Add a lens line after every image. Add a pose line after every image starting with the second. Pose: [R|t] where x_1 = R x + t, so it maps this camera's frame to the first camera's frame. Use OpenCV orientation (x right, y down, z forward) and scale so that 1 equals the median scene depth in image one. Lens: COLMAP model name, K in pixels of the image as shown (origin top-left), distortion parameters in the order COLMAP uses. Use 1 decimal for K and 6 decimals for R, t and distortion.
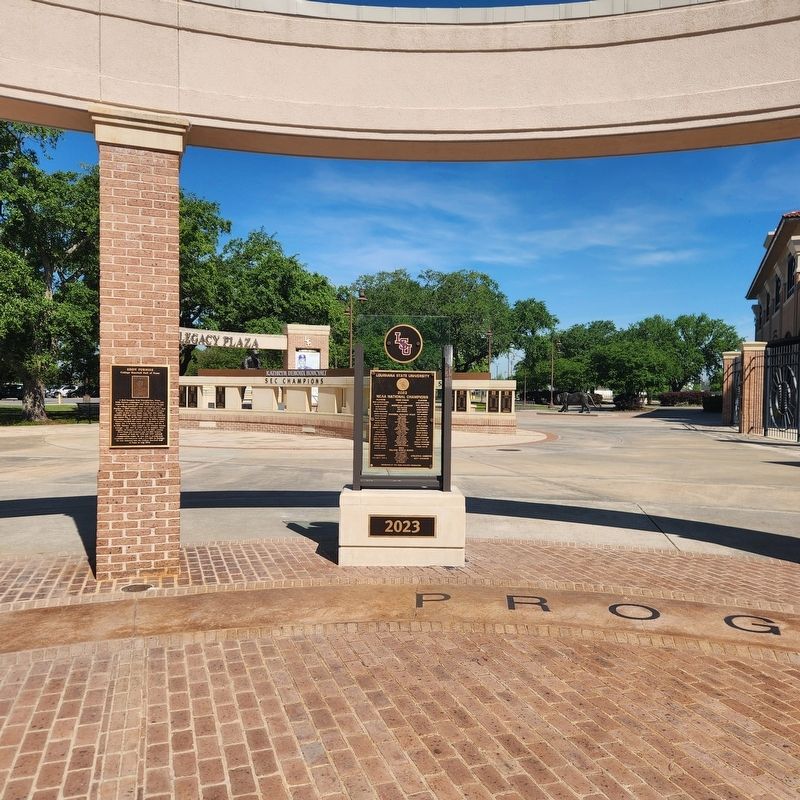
lens RADIAL K [[720.6, 0, 387.4], [0, 720.6, 404.2], [0, 0, 1]] dist [0.052097, -0.008331]
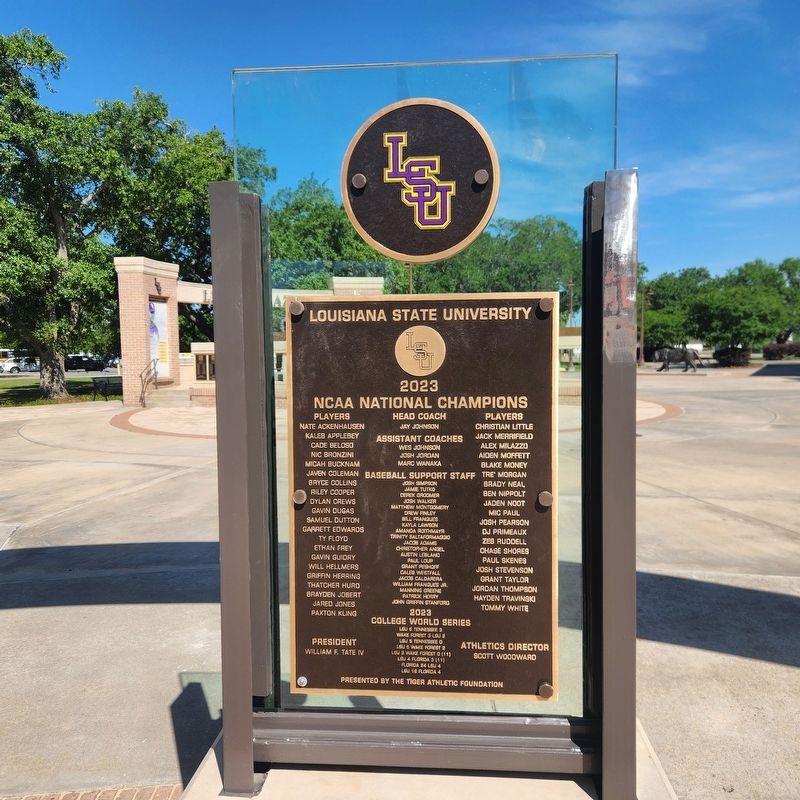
lens RADIAL K [[720.6, 0, 387.4], [0, 720.6, 404.2], [0, 0, 1]] dist [0.052097, -0.008331]
pose [[0.994648, -0.020252, -0.101317, 0.007488], [0.025581, 0.998341, 0.051583, -0.004909], [0.100105, -0.053899, 0.993516, 0.165098]]
